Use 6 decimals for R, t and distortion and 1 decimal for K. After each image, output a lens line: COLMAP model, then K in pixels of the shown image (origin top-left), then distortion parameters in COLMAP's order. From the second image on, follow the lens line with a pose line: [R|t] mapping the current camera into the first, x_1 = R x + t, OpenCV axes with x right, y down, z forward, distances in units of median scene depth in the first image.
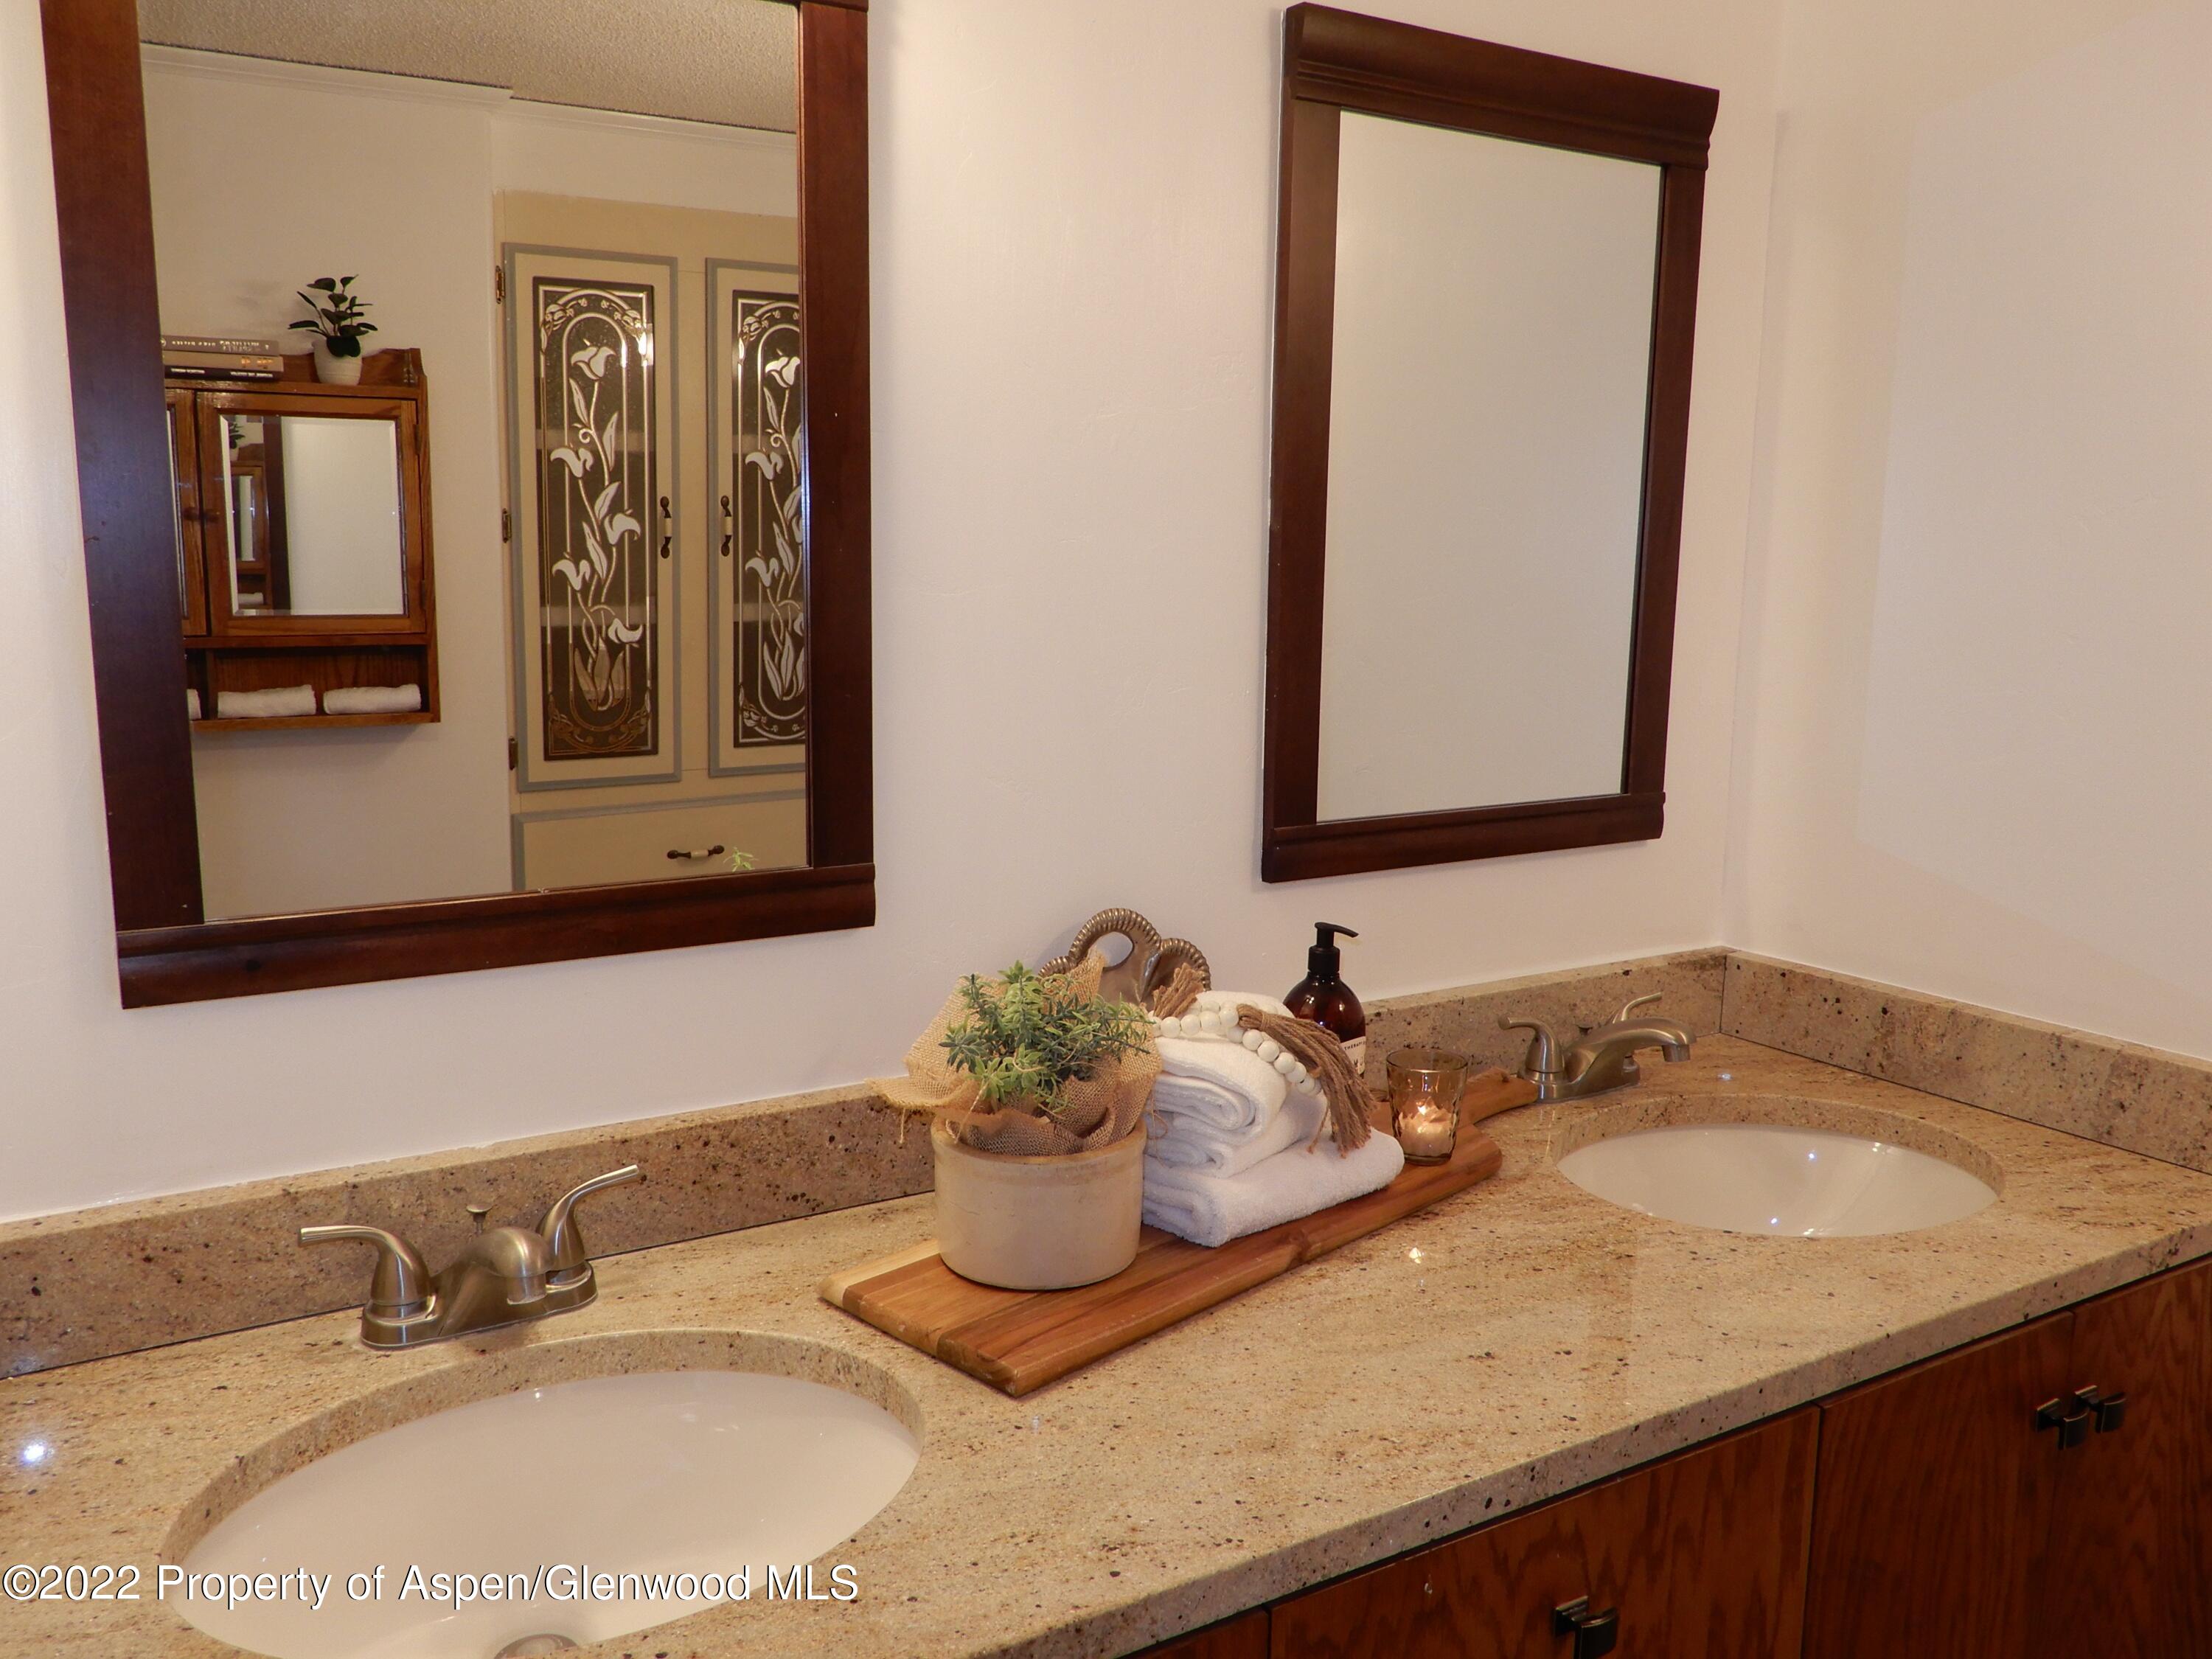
lens RADIAL K [[1759.9, 0, 1095.8], [0, 1759.9, 822.8], [0, 0, 1]] dist [0.008212, 0.000308]
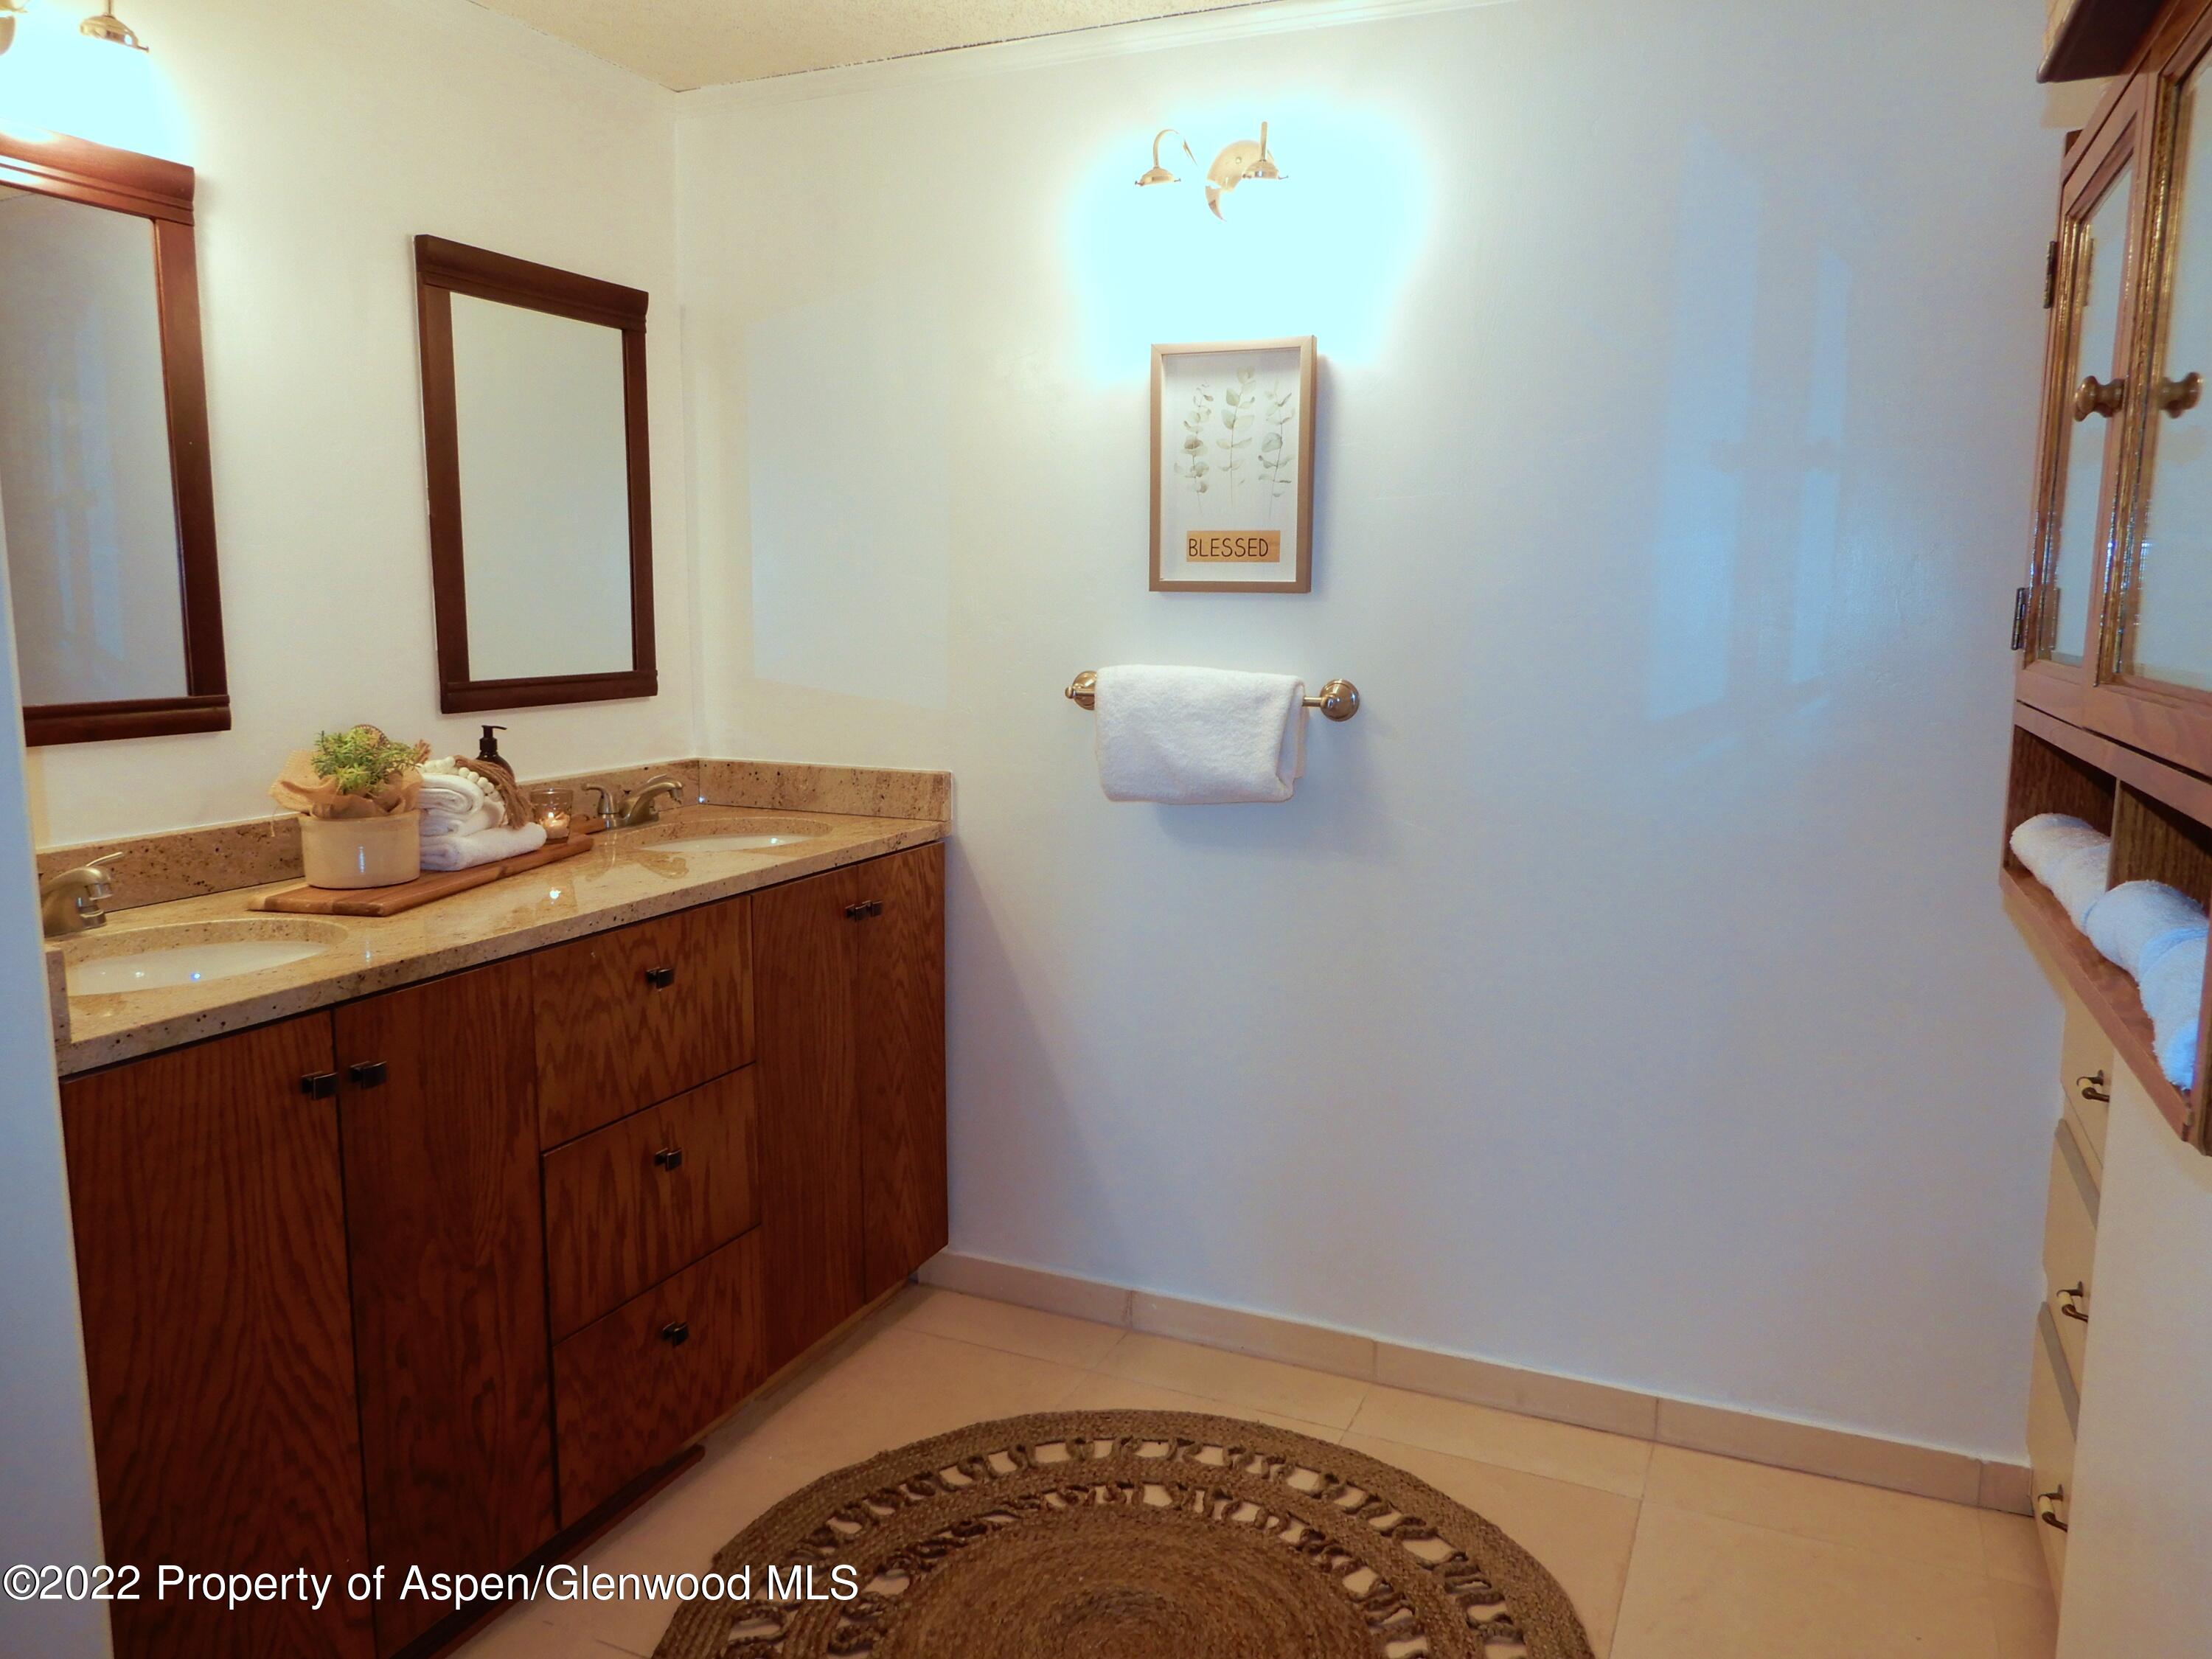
lens RADIAL K [[1572.6, 0, 1107.9], [0, 1572.6, 836.4], [0, 0, 1]] dist [-0.004565, 0.007663]
pose [[0.825062, -0.091715, 0.557550, -0.291569], [0.090385, 0.995455, 0.029997, 0.199671], [-0.557767, 0.025645, 0.829602, -0.823199]]
